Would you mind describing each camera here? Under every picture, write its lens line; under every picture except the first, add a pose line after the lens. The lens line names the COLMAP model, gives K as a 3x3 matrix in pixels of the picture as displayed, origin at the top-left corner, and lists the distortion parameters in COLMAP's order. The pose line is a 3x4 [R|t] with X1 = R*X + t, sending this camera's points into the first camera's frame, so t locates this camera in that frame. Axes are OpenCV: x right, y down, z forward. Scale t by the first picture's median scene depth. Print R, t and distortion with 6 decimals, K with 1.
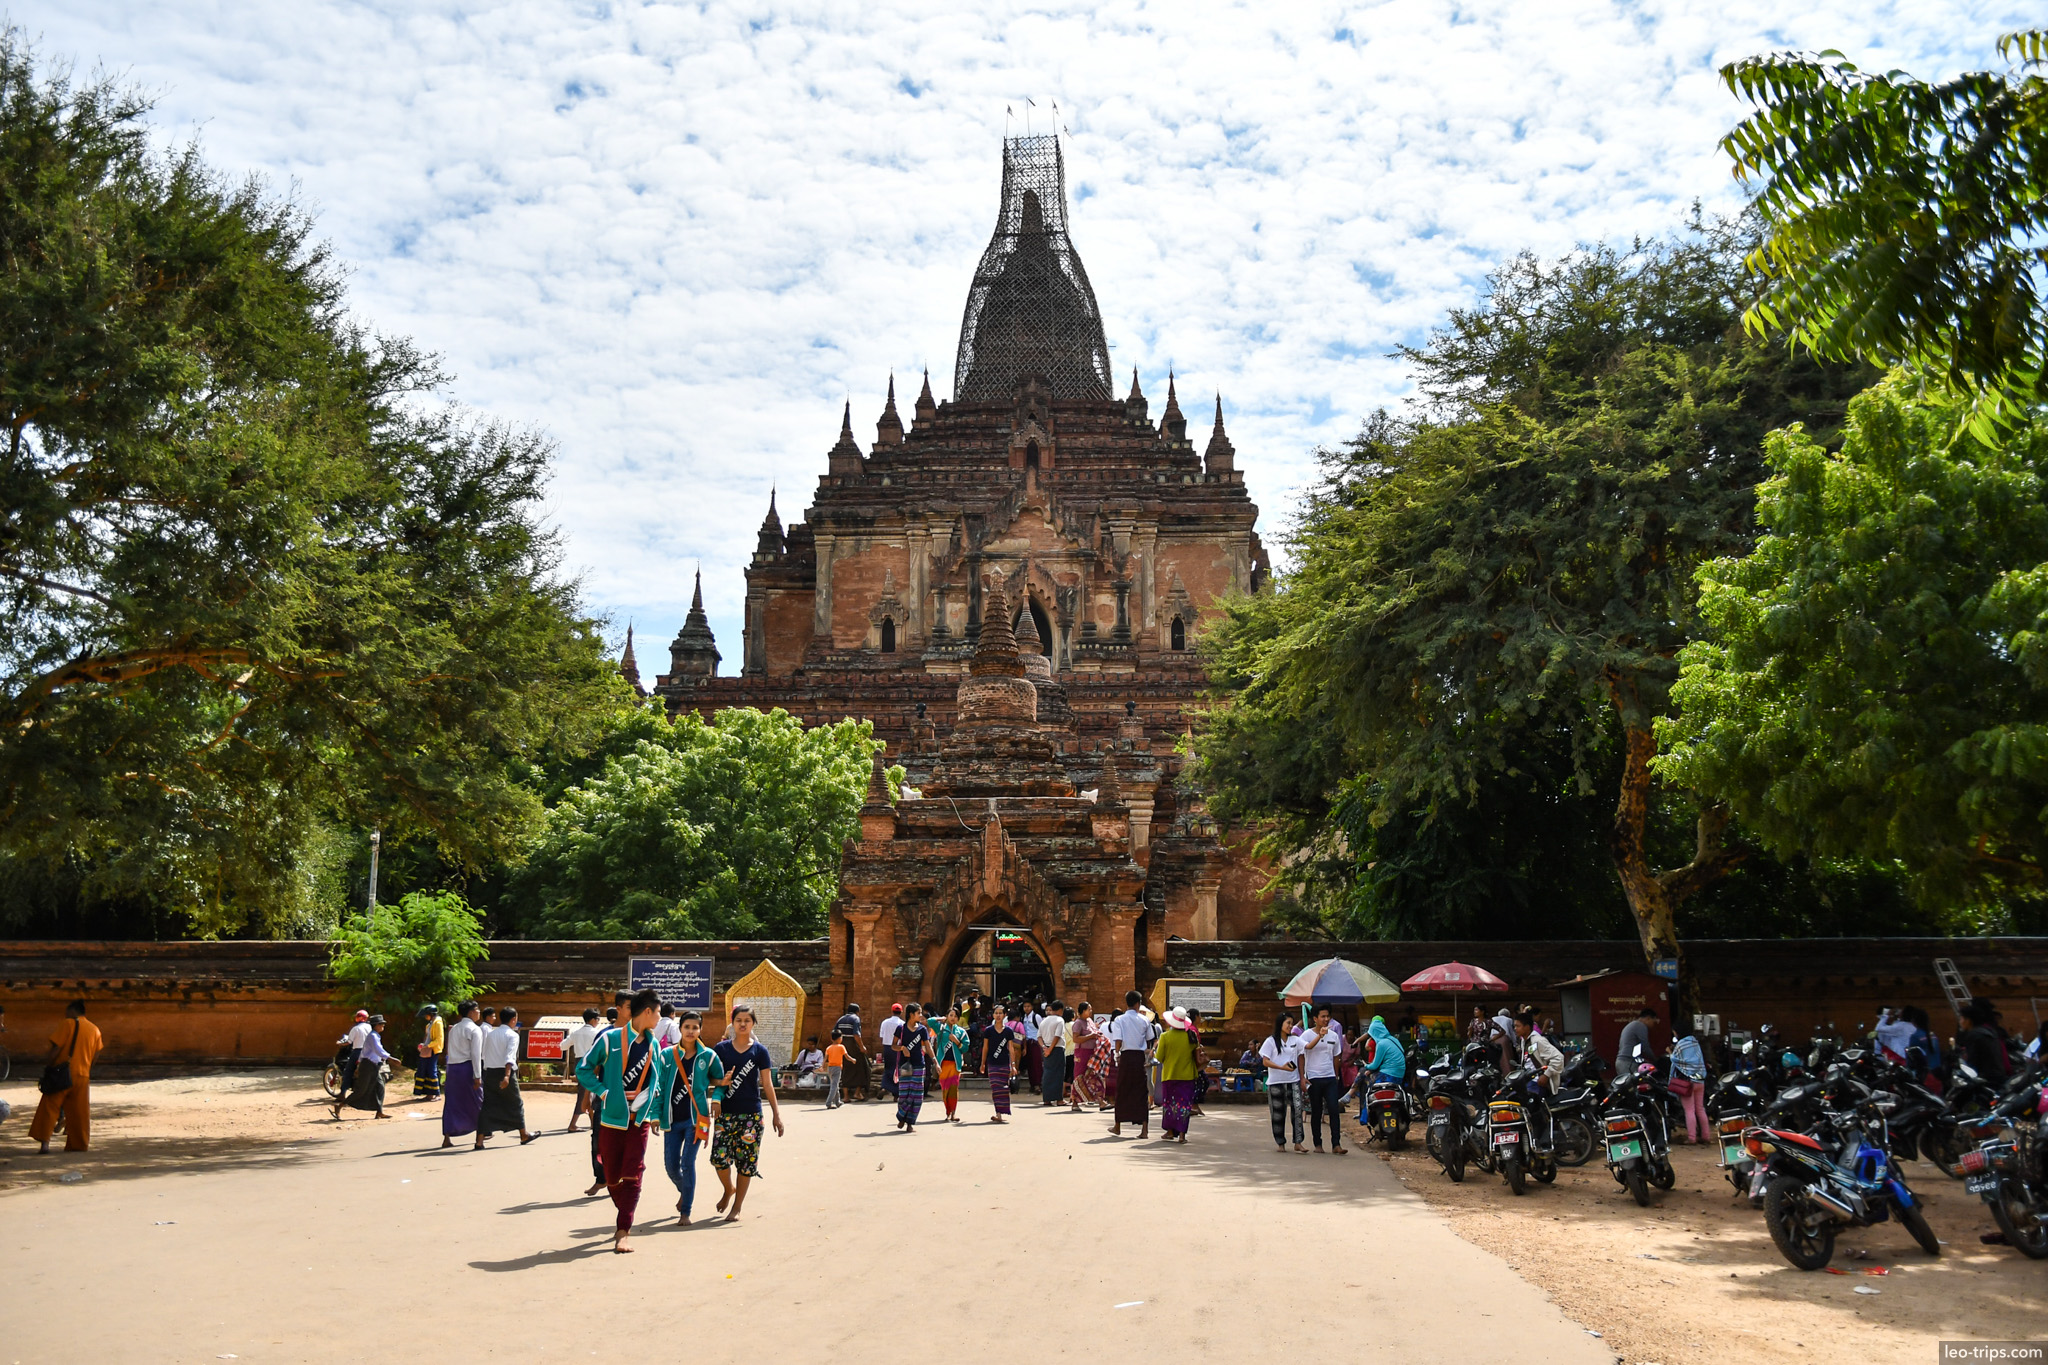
lens RADIAL K [[1905.3, 0, 1024.0], [0, 1905.3, 682.5], [0, 0, 1]] dist [-0.004790, 0.000140]
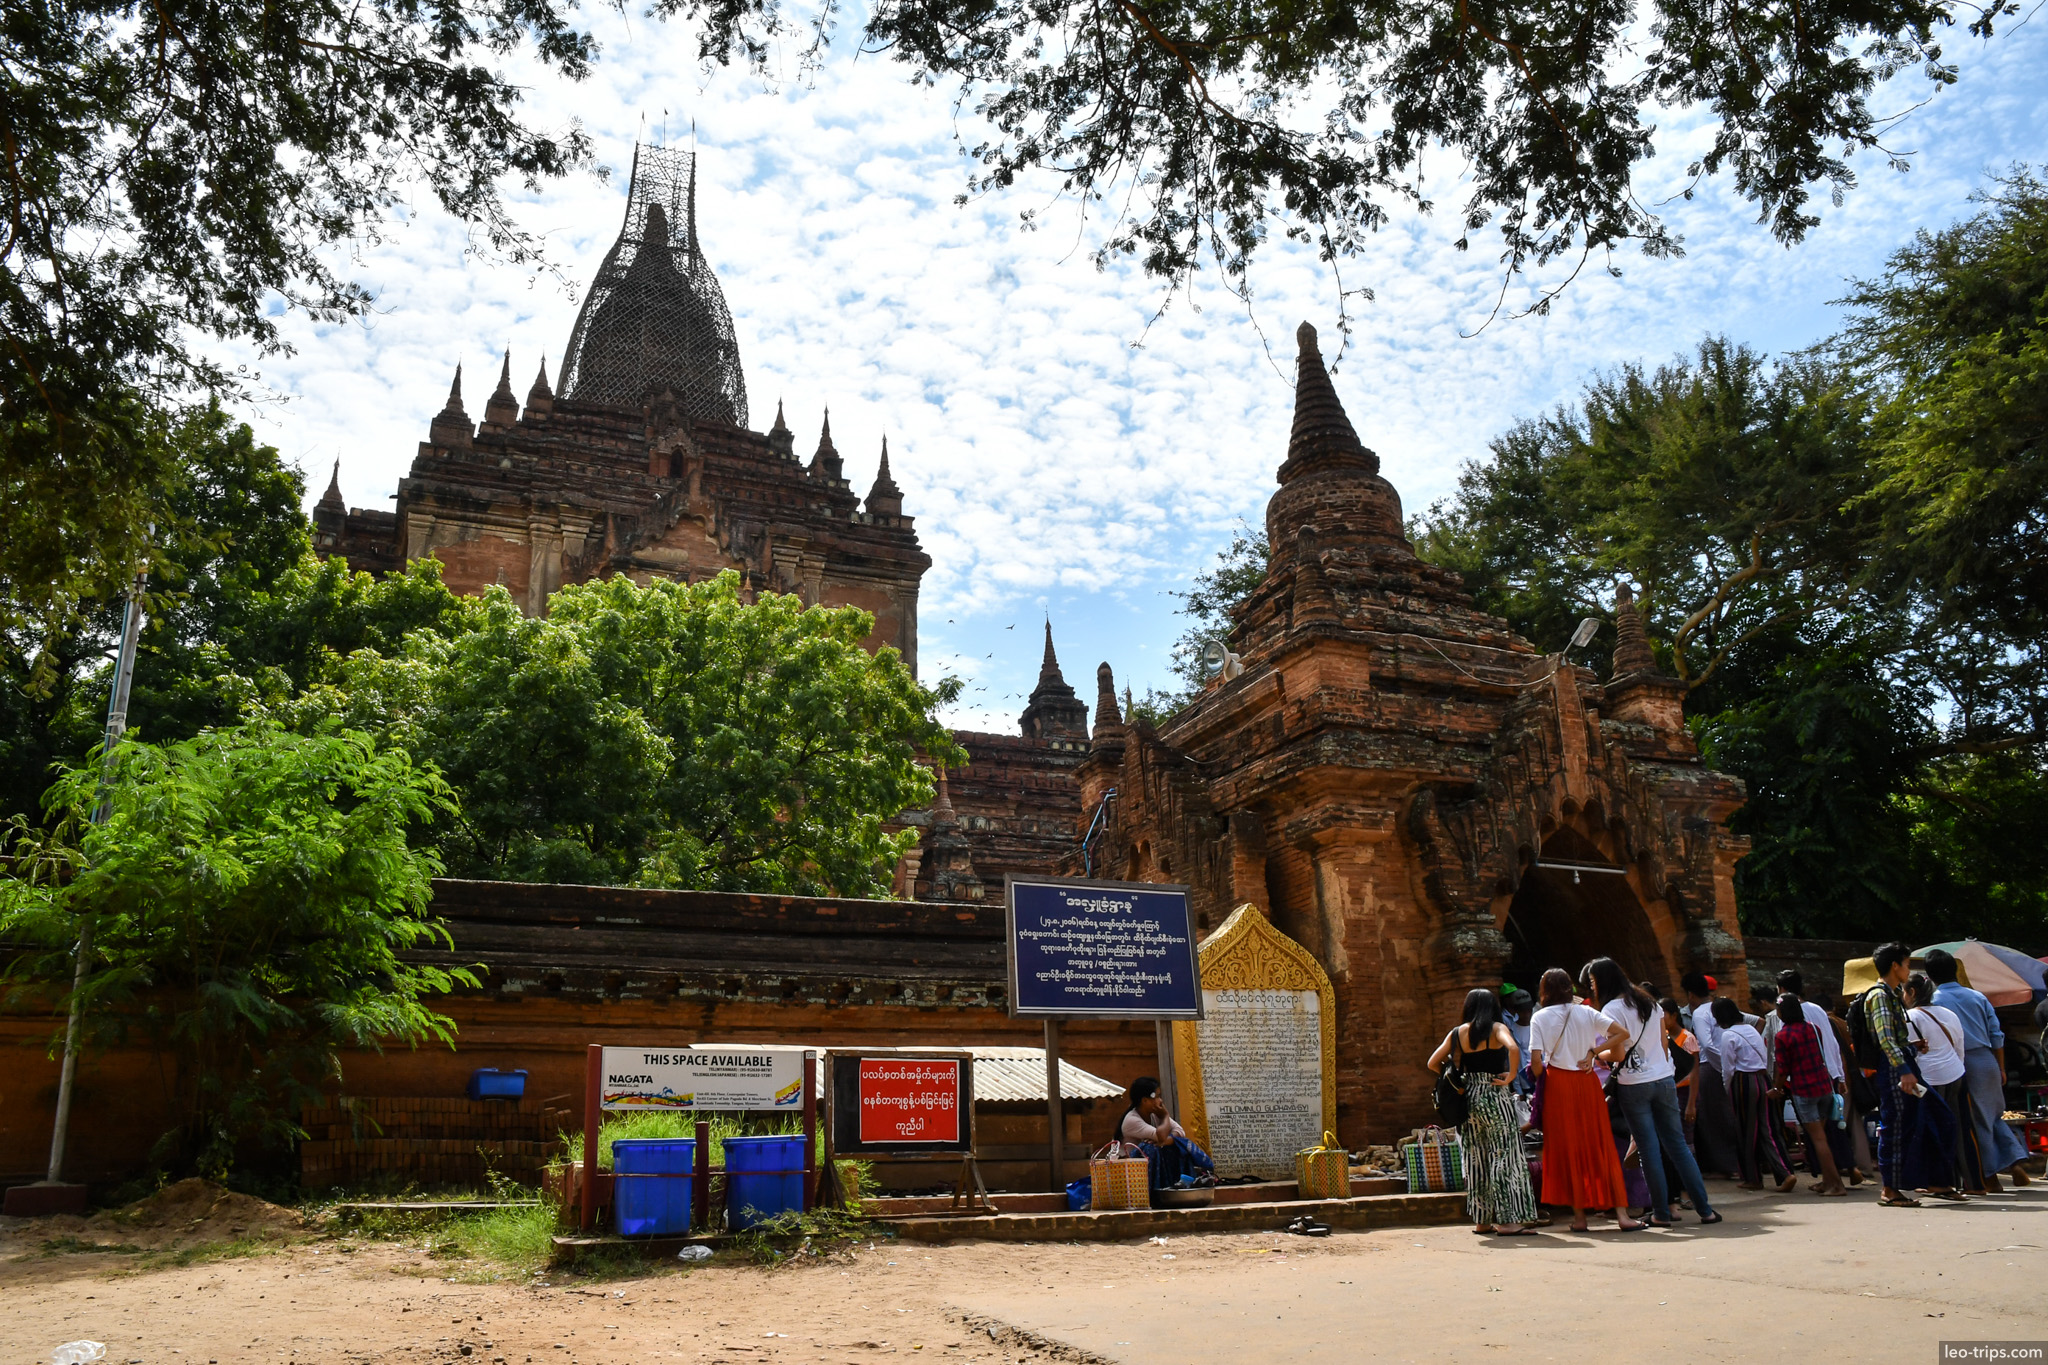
lens RADIAL K [[1500.4, 0, 986.2], [0, 1500.4, 711.2], [0, 0, 1]] dist [-0.126790, 0.071876]
pose [[0.876613, 0.109032, 0.468681, -0.177547], [-0.049332, 0.989222, -0.137859, 0.076262], [-0.478660, 0.097728, 0.872544, 0.365929]]
